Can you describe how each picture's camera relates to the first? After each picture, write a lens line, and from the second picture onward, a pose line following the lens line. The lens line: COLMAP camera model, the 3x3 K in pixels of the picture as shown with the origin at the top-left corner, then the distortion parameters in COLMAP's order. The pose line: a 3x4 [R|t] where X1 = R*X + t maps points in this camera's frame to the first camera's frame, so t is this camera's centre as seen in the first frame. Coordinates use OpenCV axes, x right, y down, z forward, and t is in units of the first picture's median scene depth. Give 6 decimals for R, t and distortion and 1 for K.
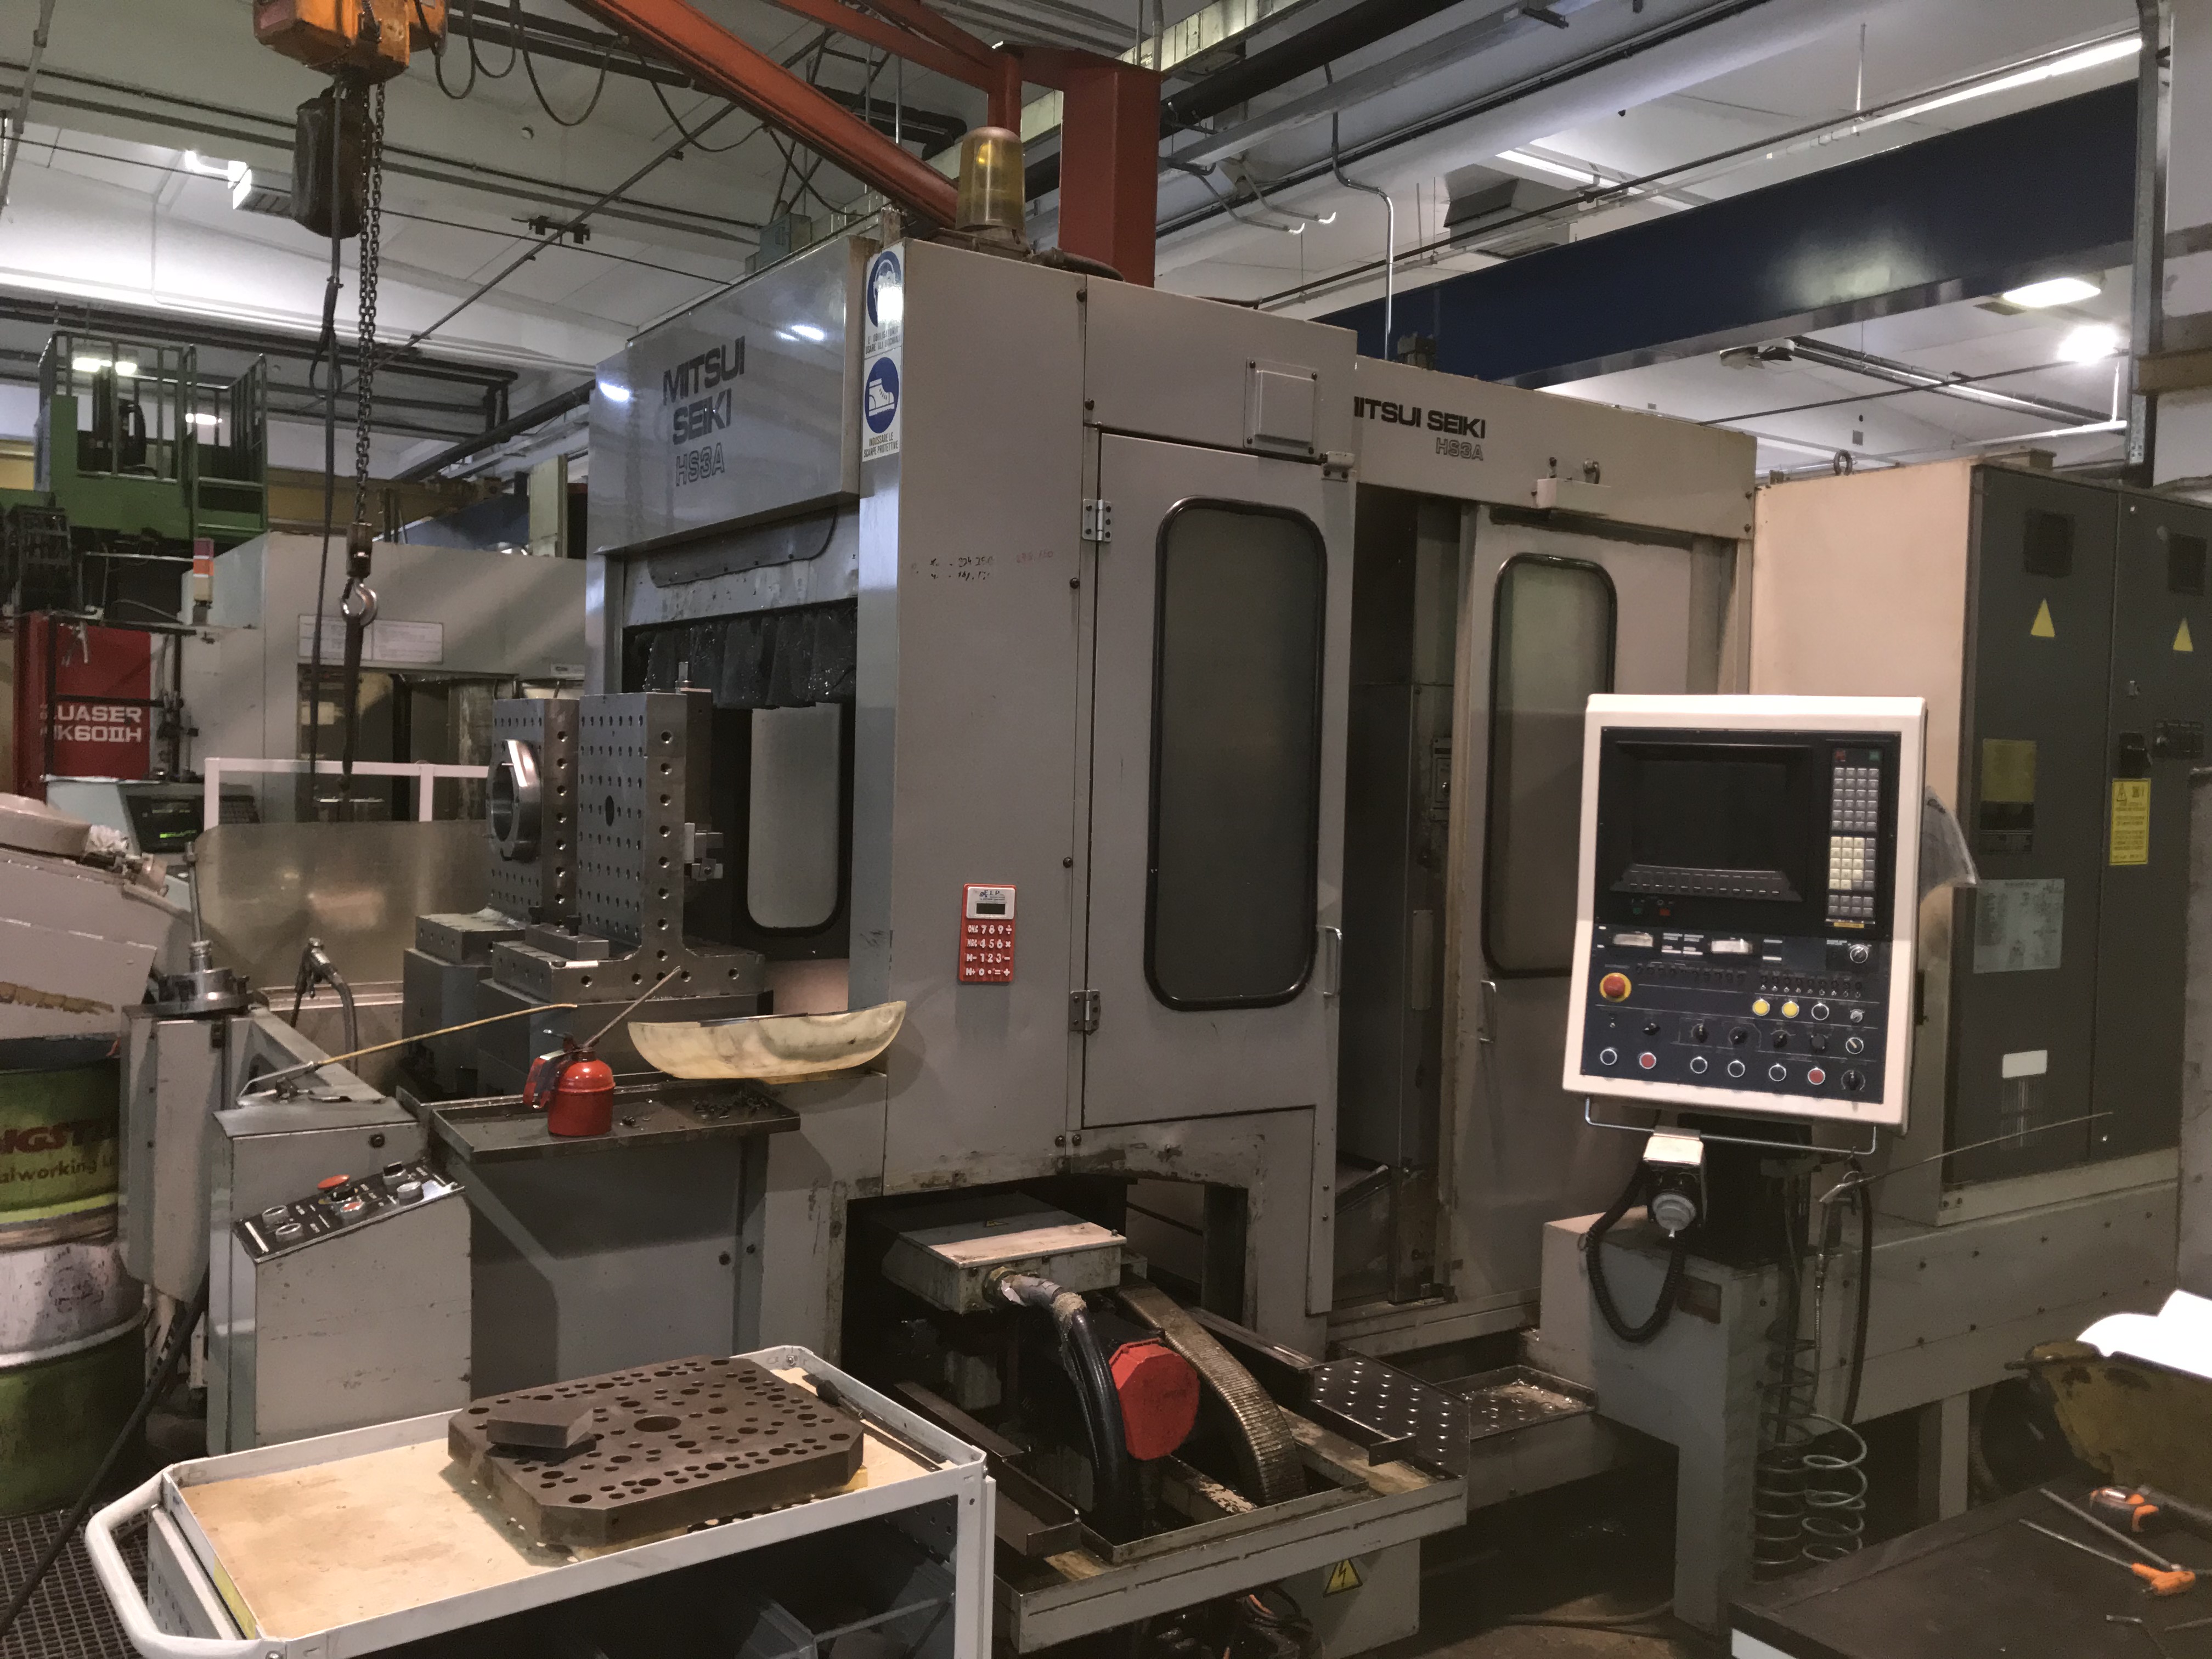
lens RADIAL K [[1819.9, 0, 1106.1], [0, 1819.9, 825.6], [0, 0, 1]] dist [-0.003979, -0.000736]
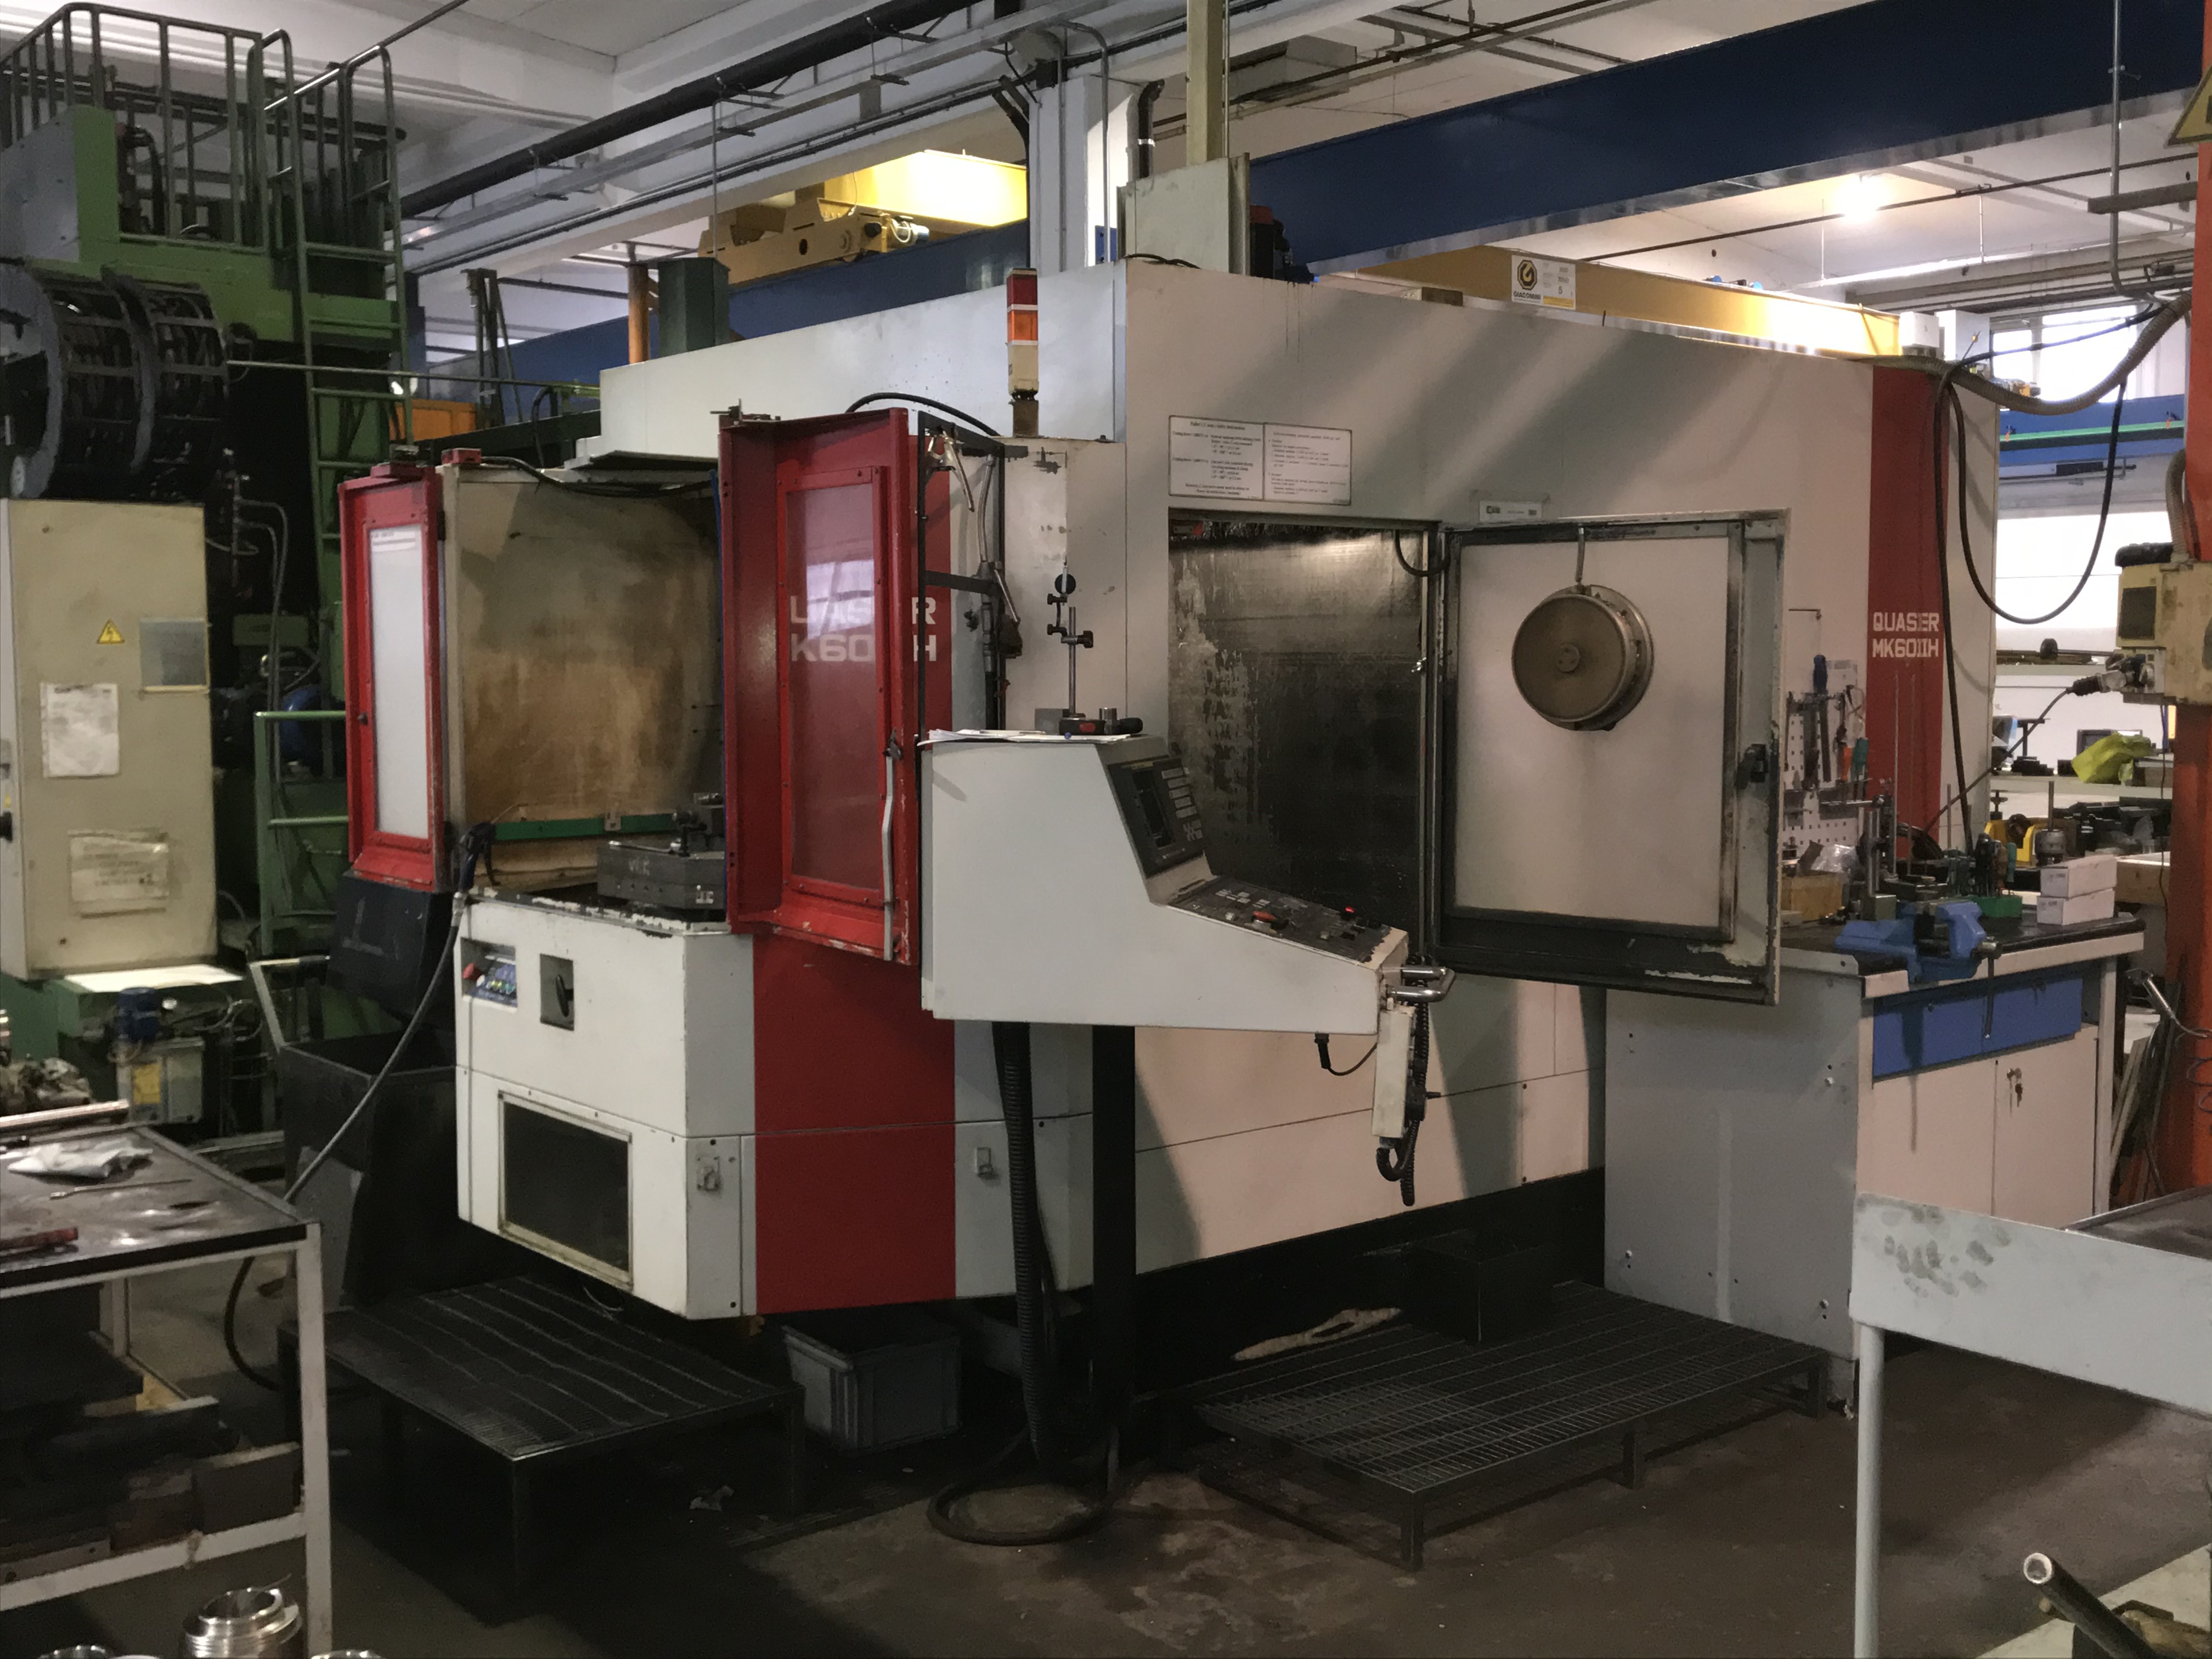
lens RADIAL K [[2256.1, 0, 1106.2], [0, 2256.1, 828.1], [0, 0, 1]] dist [0.015086, 0.000000]
pose [[0.995072, -0.039467, 0.090962, -0.355164], [0.035661, 0.998434, 0.043096, -0.015623], [-0.092521, -0.039639, 0.994921, 0.221131]]
